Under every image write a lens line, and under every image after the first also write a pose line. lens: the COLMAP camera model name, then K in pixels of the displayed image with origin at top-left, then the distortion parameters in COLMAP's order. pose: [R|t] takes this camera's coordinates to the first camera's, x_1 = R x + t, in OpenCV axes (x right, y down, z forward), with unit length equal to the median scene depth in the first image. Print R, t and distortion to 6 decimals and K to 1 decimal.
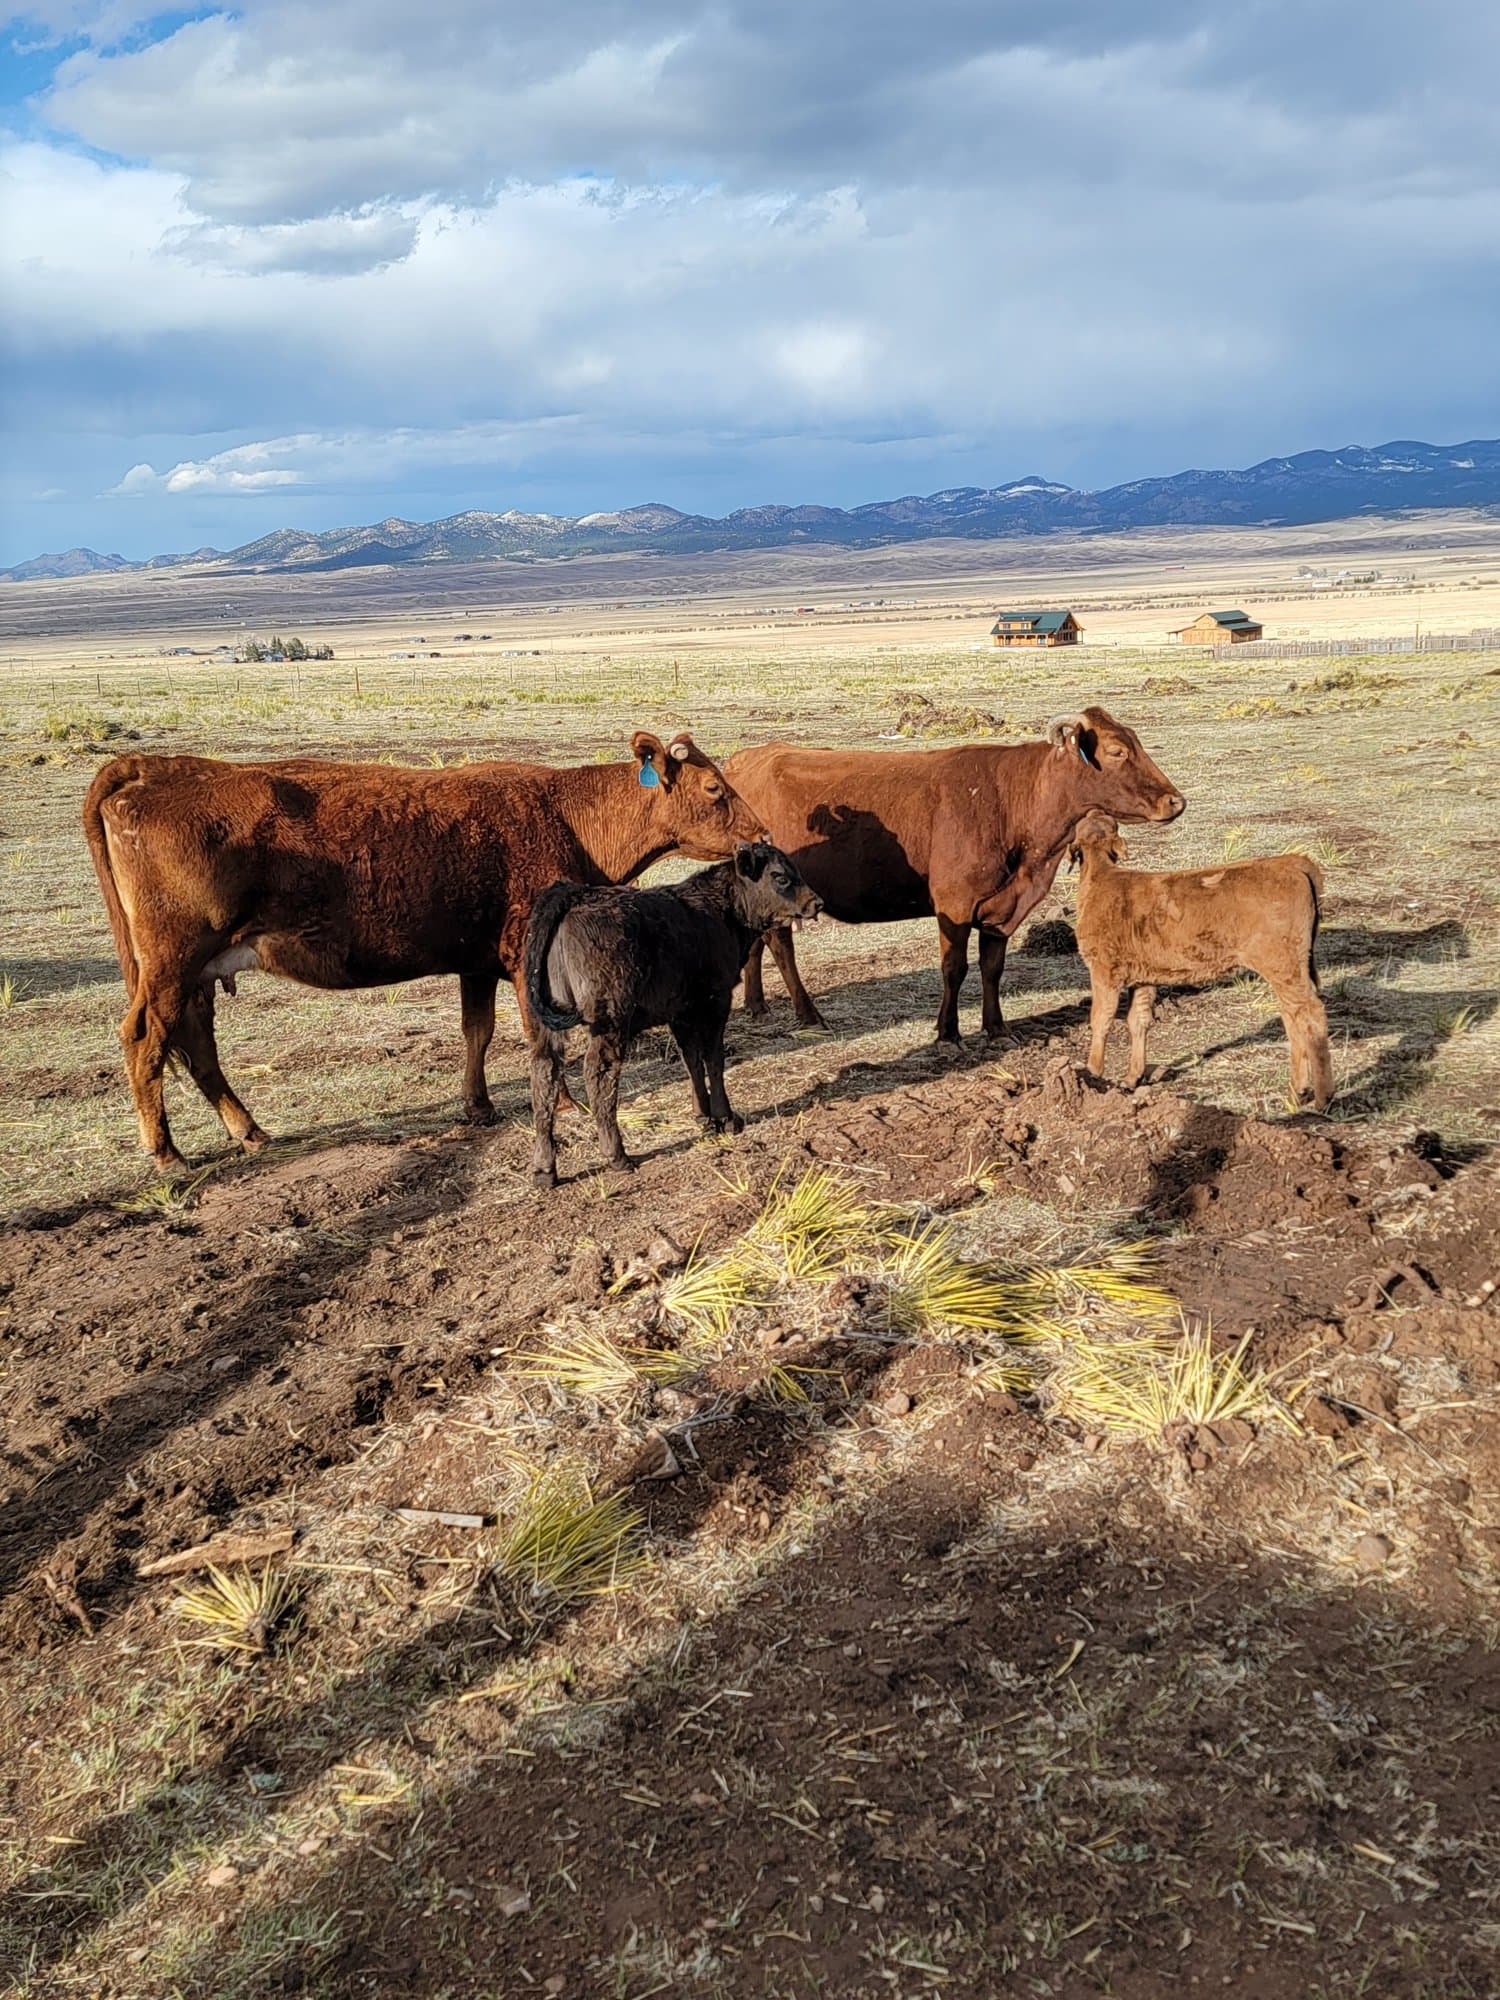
lens RADIAL K [[2127.6, 0, 739.7], [0, 2127.6, 966.6], [0, 0, 1]] dist [0.088073, 0.000000]
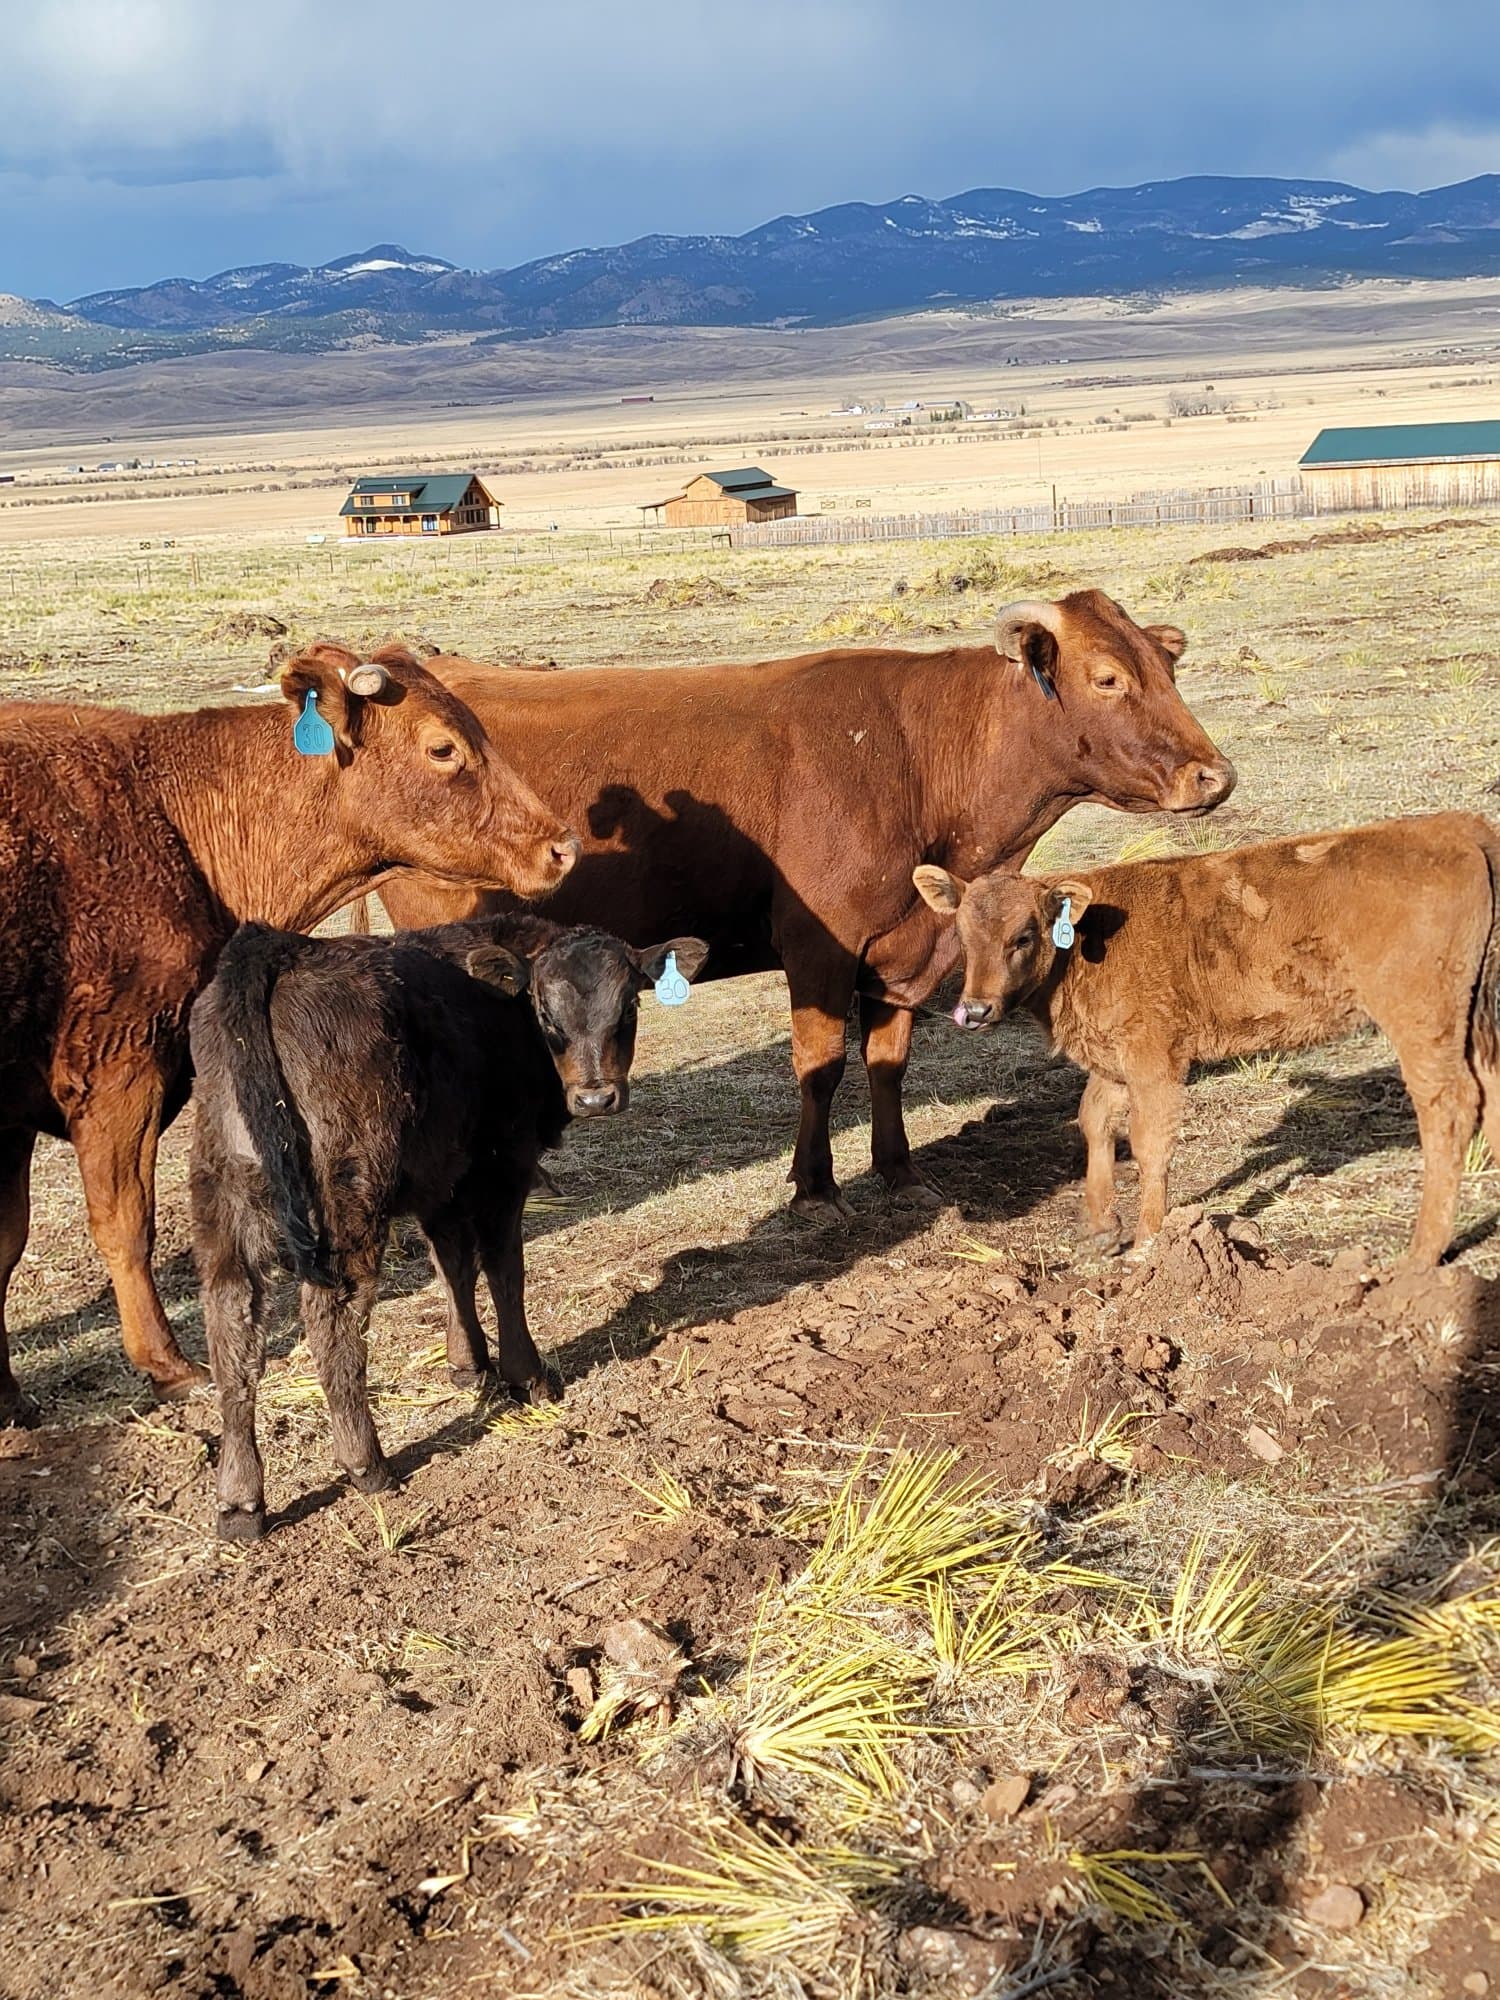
lens RADIAL K [[3632.9, 0, 770.3], [0, 3632.9, 987.6], [0, 0, 1]] dist [0.133622, 0.000000]
pose [[0.970308, -0.053738, 0.235827, -0.174210], [0.060038, 0.998003, -0.019612, -0.002066], [-0.234302, 0.033188, 0.971597, 0.127809]]
